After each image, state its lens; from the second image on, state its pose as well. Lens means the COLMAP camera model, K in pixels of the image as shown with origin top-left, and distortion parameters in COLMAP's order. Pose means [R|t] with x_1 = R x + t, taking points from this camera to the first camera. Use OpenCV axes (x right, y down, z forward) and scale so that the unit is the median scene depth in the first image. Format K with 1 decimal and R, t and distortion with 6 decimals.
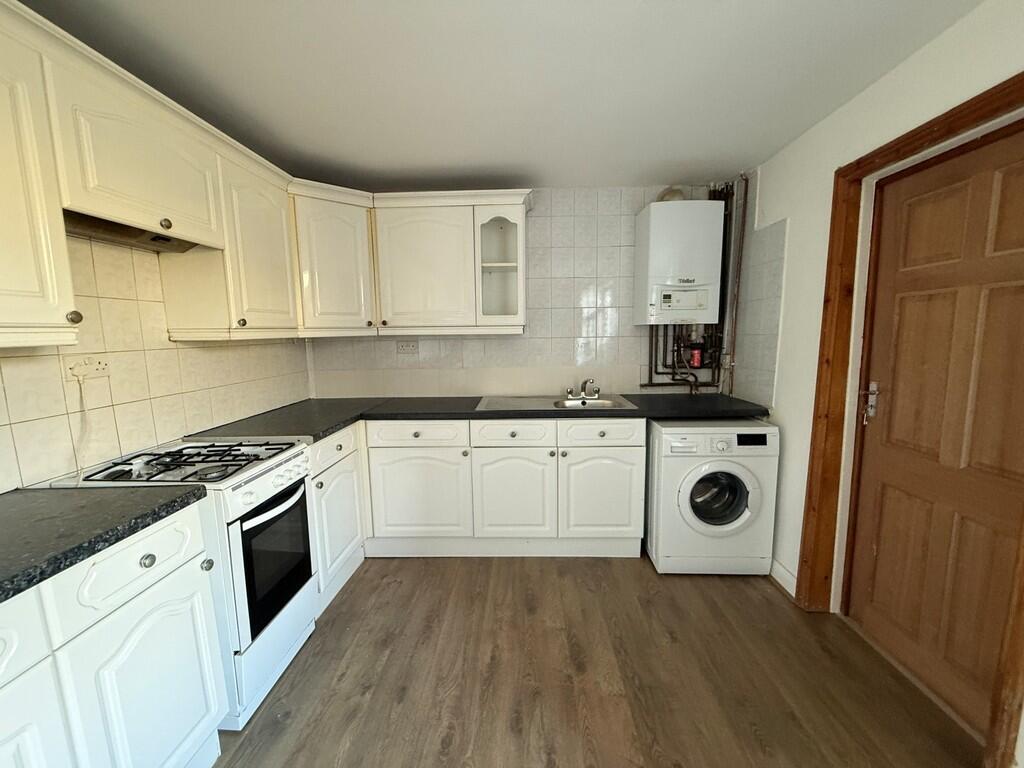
lens RADIAL K [[408.5, 0, 509.6], [0, 408.5, 383.8], [0, 0, 1]] dist [0.000646, 0.000093]
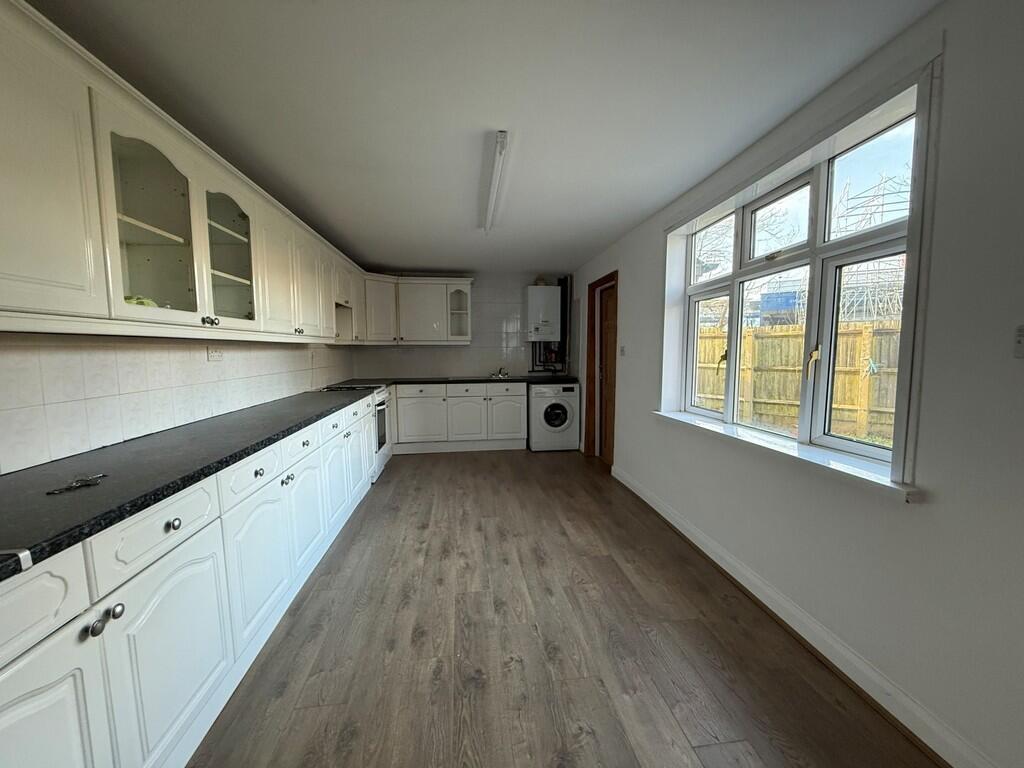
lens RADIAL K [[408.5, 0, 515.3], [0, 408.5, 389.0], [0, 0, 1]] dist [0.000646, 0.000093]
pose [[0.985110, -0.007832, 0.171747, -0.106356], [0.014009, 0.999297, -0.034783, 0.187548], [-0.171353, 0.036671, 0.984527, -1.137584]]
